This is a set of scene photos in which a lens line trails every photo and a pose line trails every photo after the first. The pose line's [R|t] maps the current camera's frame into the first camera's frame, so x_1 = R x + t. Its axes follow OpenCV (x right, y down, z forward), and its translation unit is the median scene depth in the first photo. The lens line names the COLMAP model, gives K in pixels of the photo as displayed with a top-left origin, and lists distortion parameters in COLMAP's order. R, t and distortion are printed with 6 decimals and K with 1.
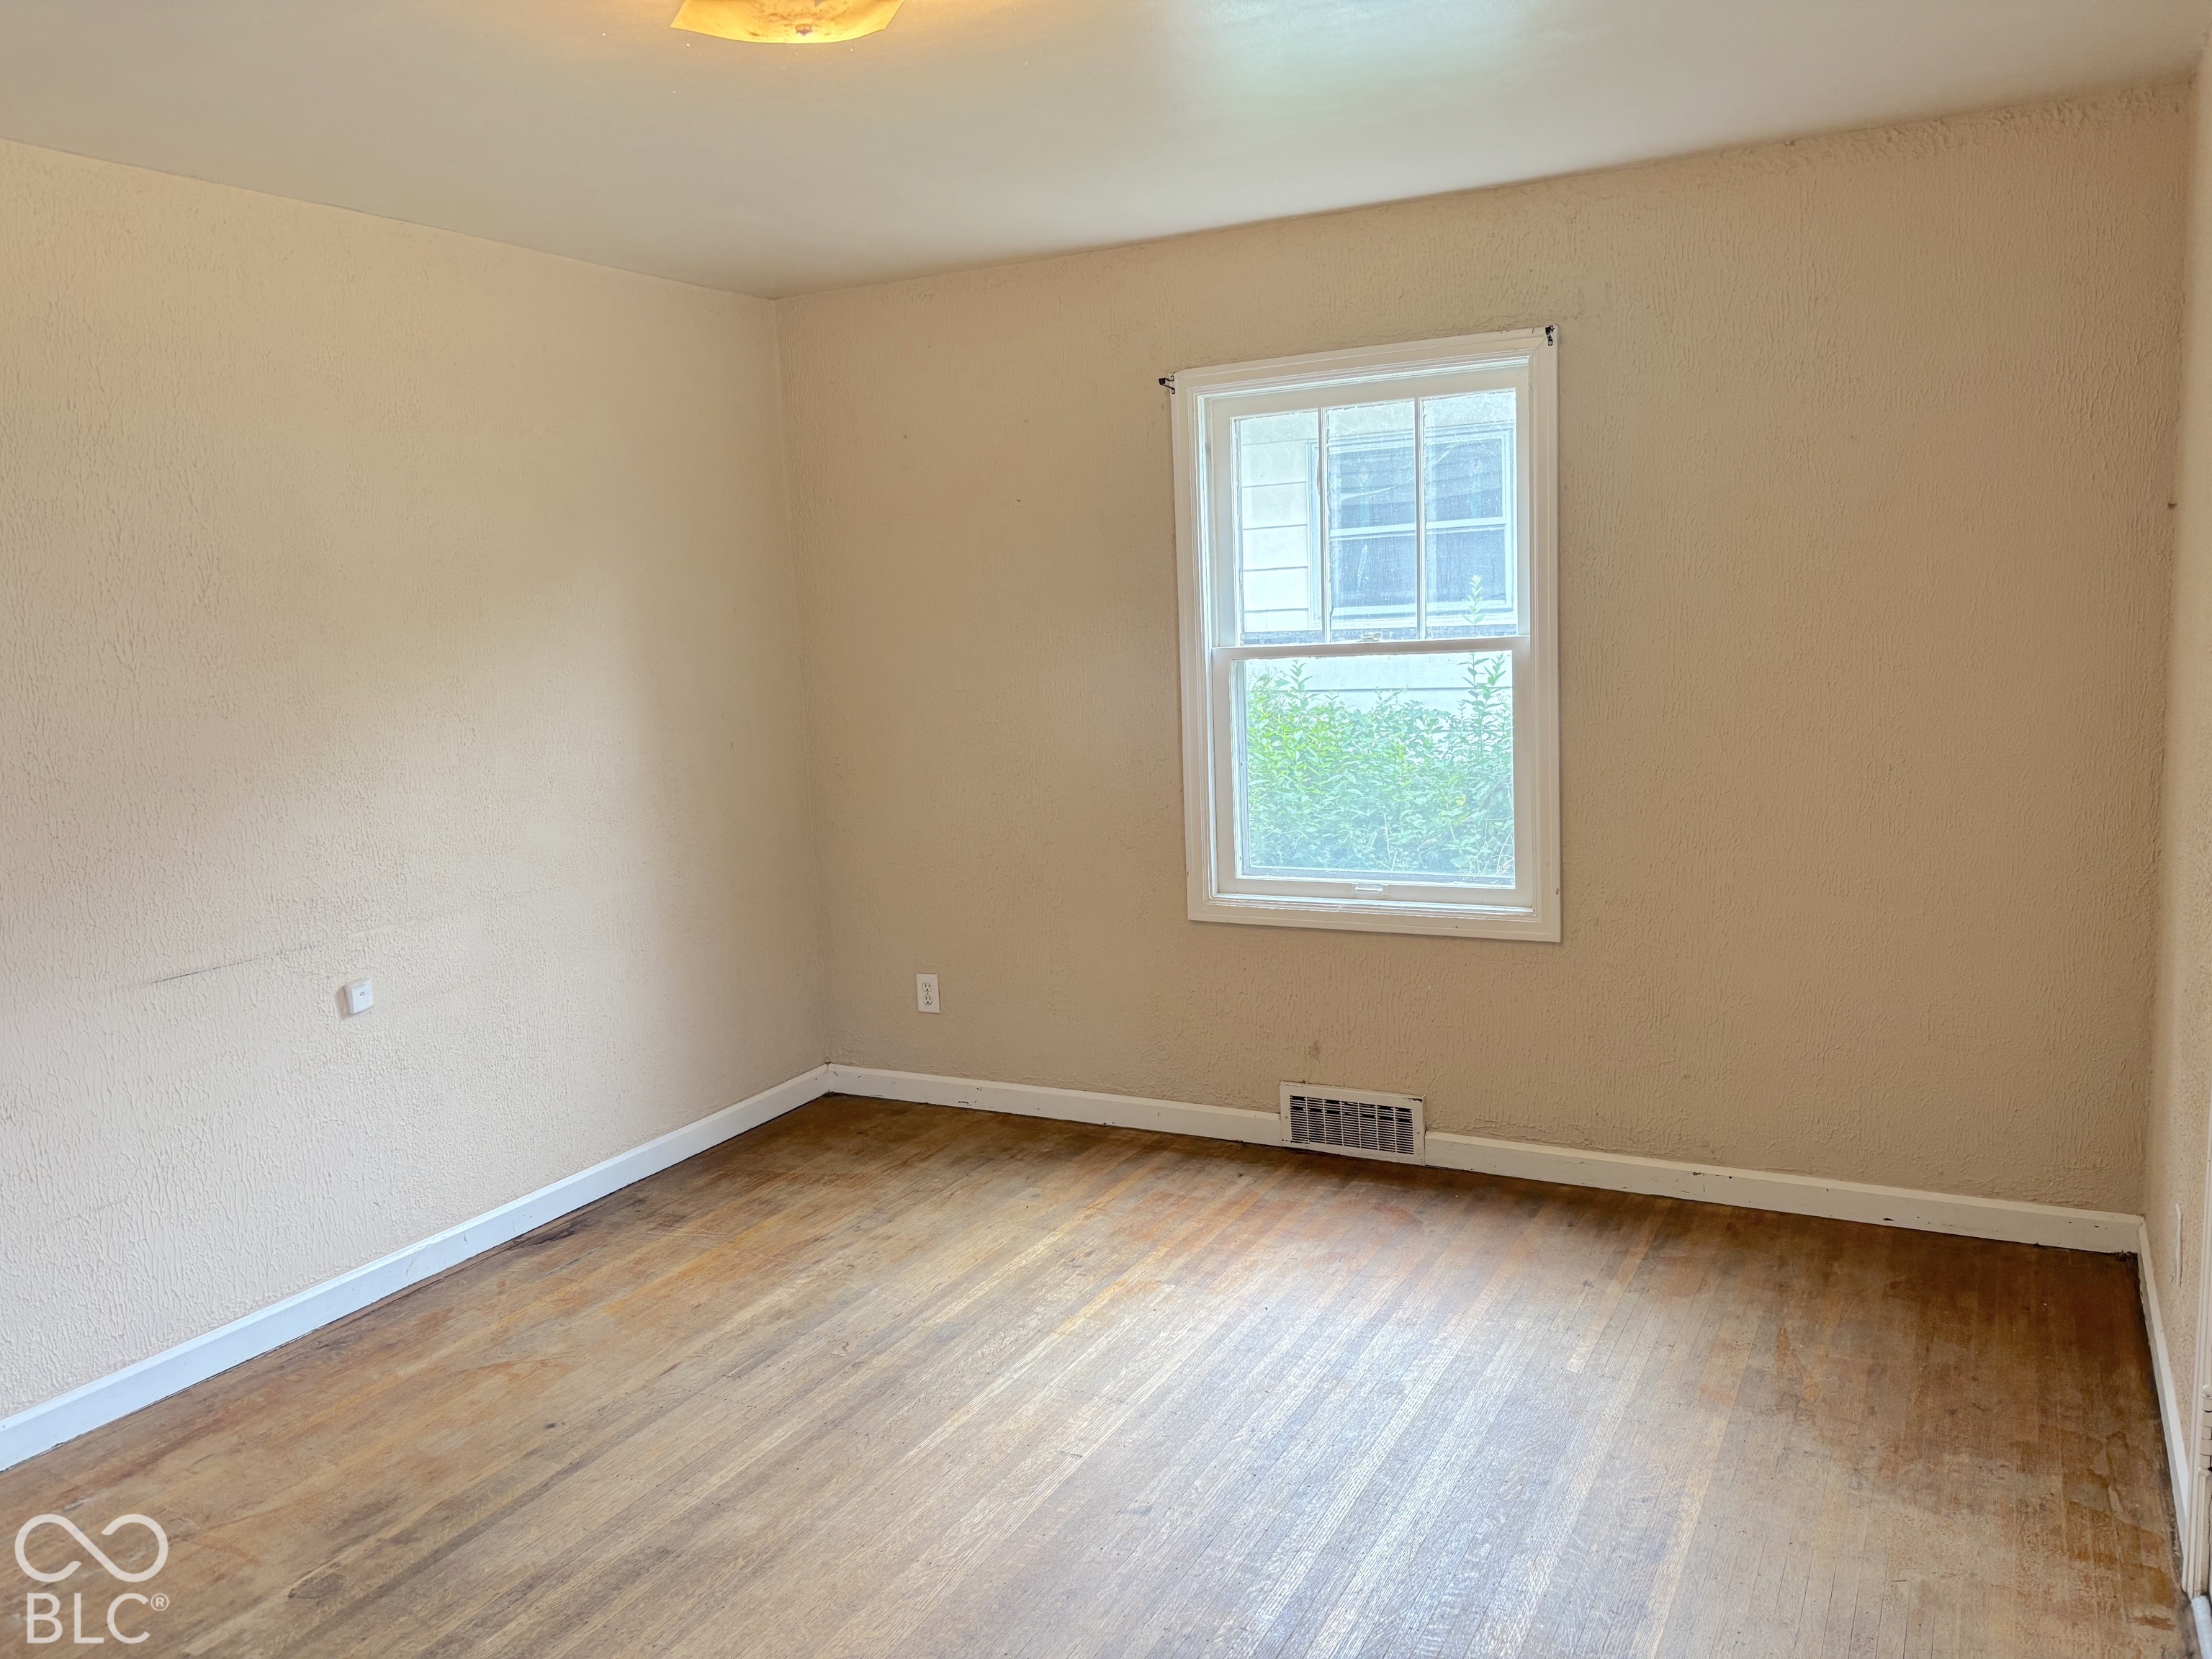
lens RADIAL K [[1662.7, 0, 1106.0], [0, 1662.7, 829.5], [0, 0, 1]] dist [0.069164, -0.106392]
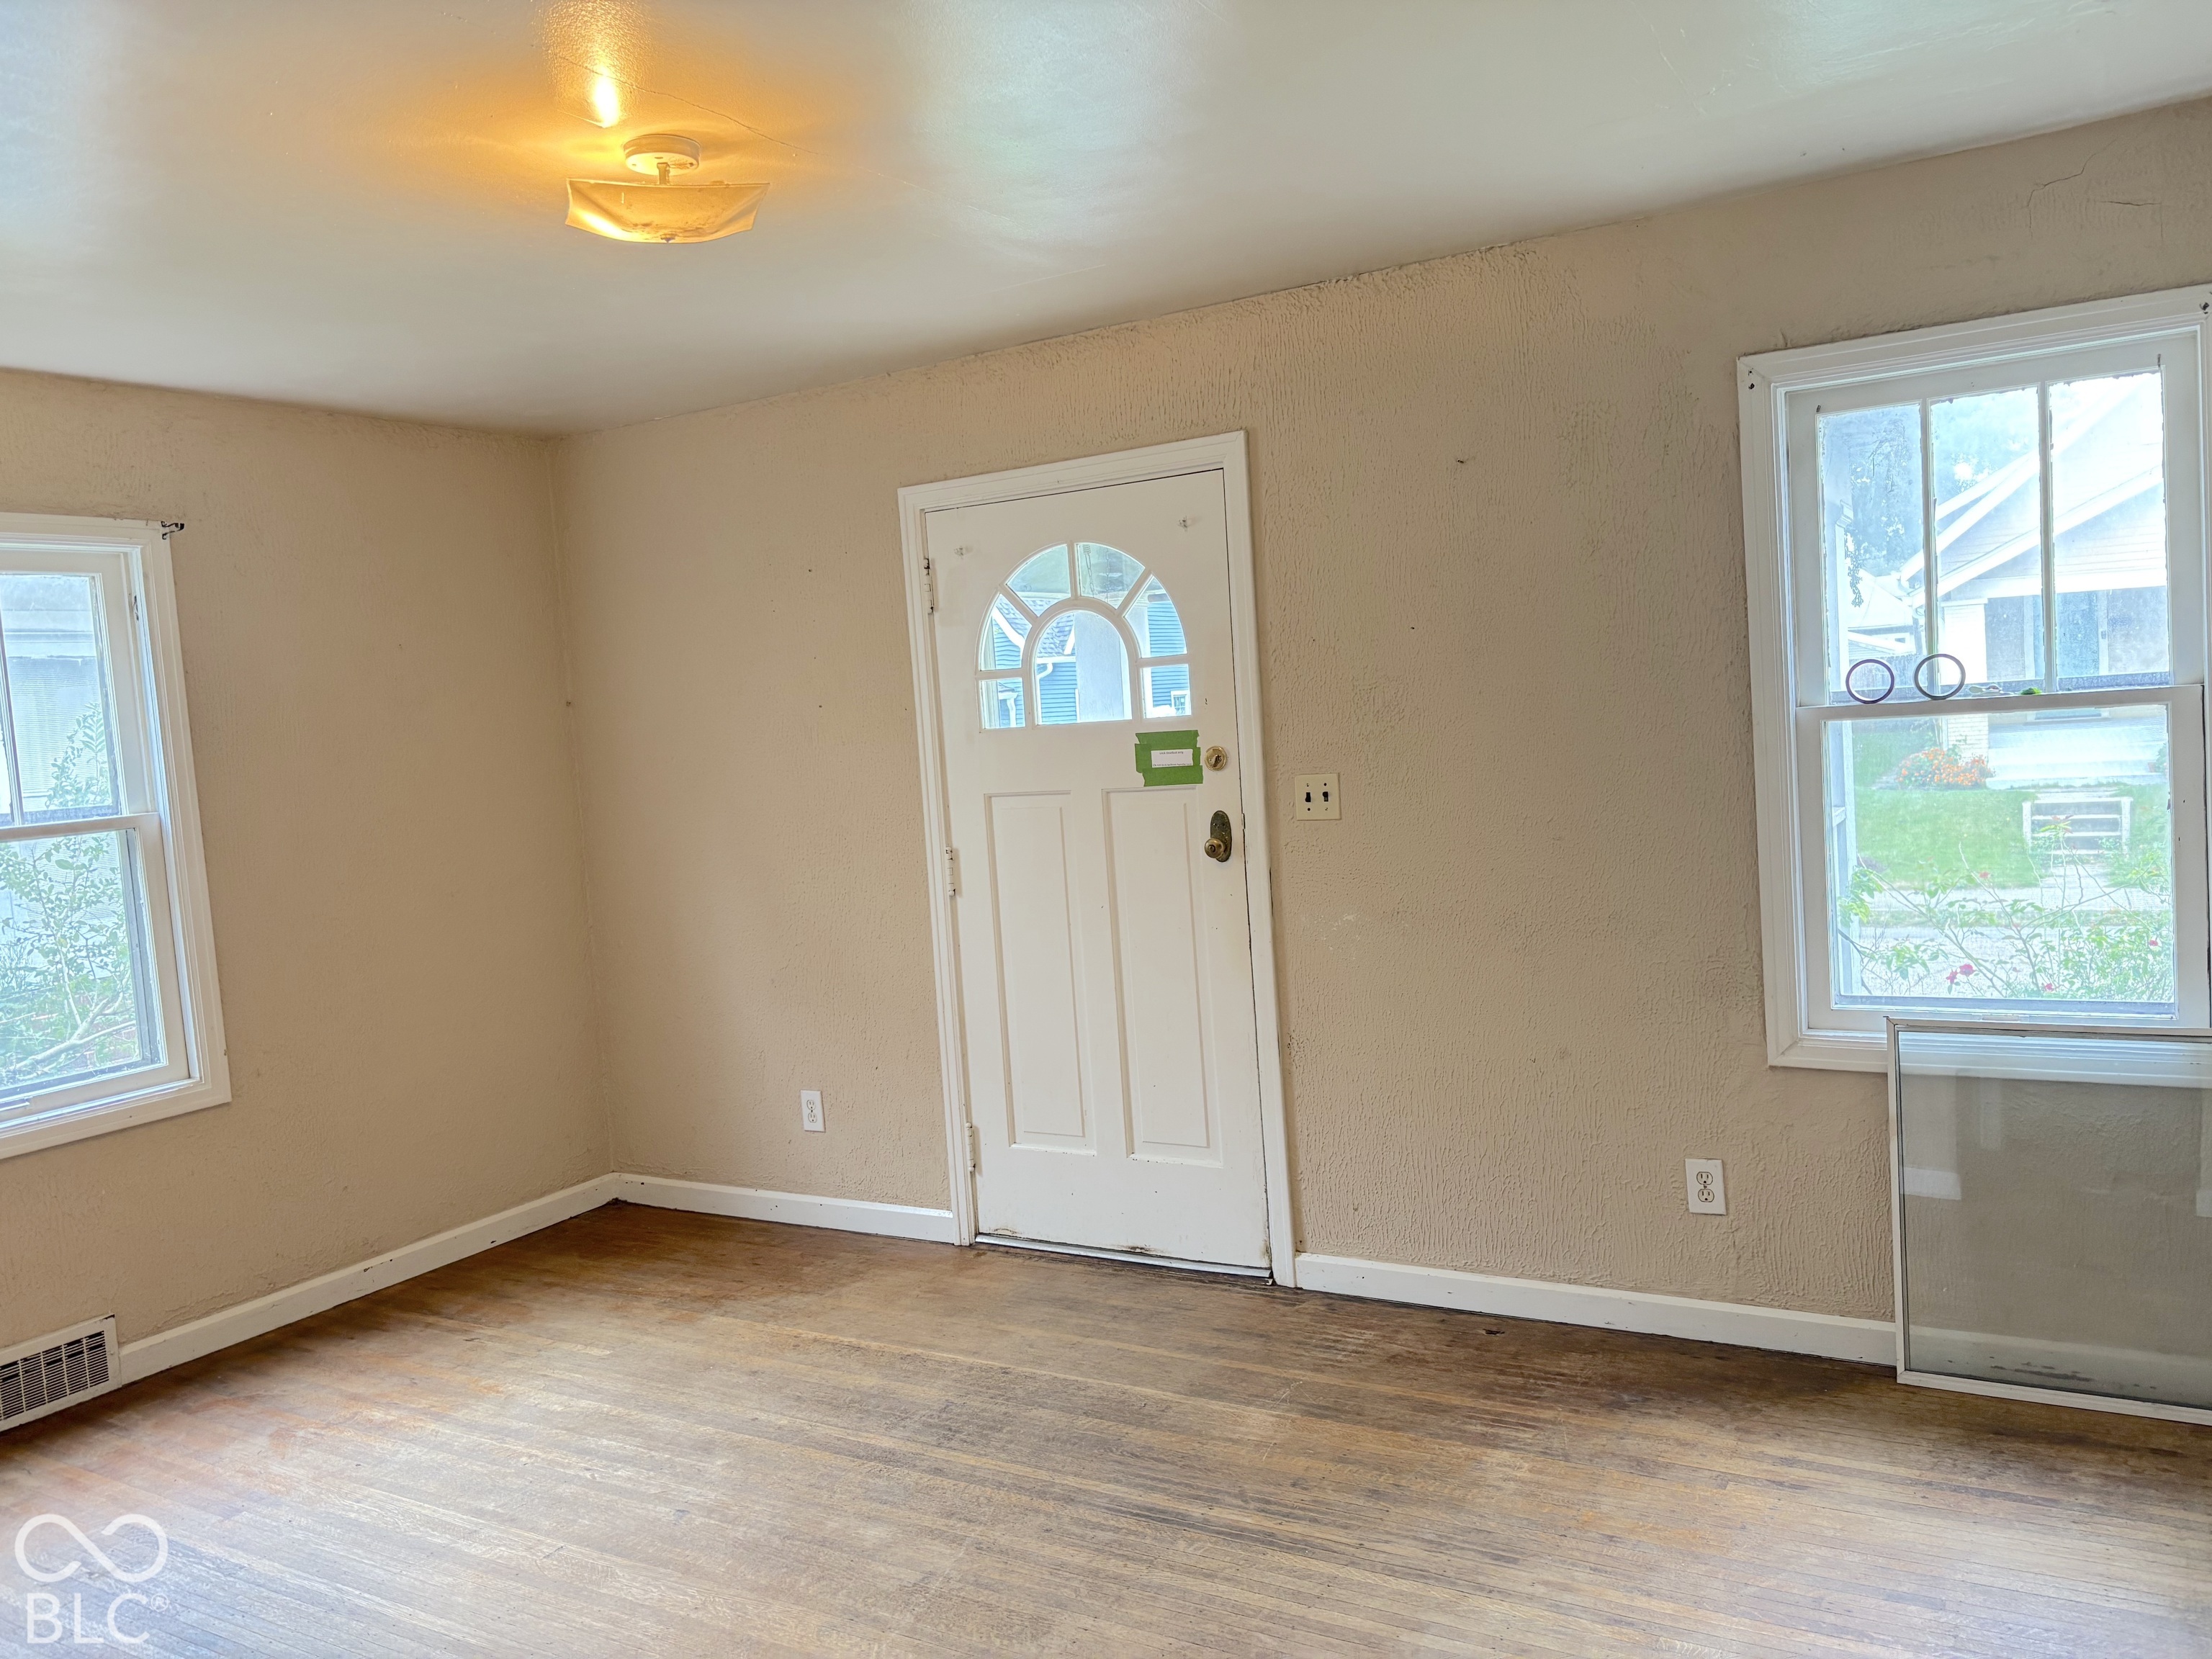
lens RADIAL K [[1662.7, 0, 1106.0], [0, 1662.7, 829.5], [0, 0, 1]] dist [0.069164, -0.106392]
pose [[0.051017, -0.035797, 0.998056, -0.759377], [0.198127, 0.979857, 0.025016, -0.017427], [-0.978848, 0.196465, 0.057082, 0.385944]]
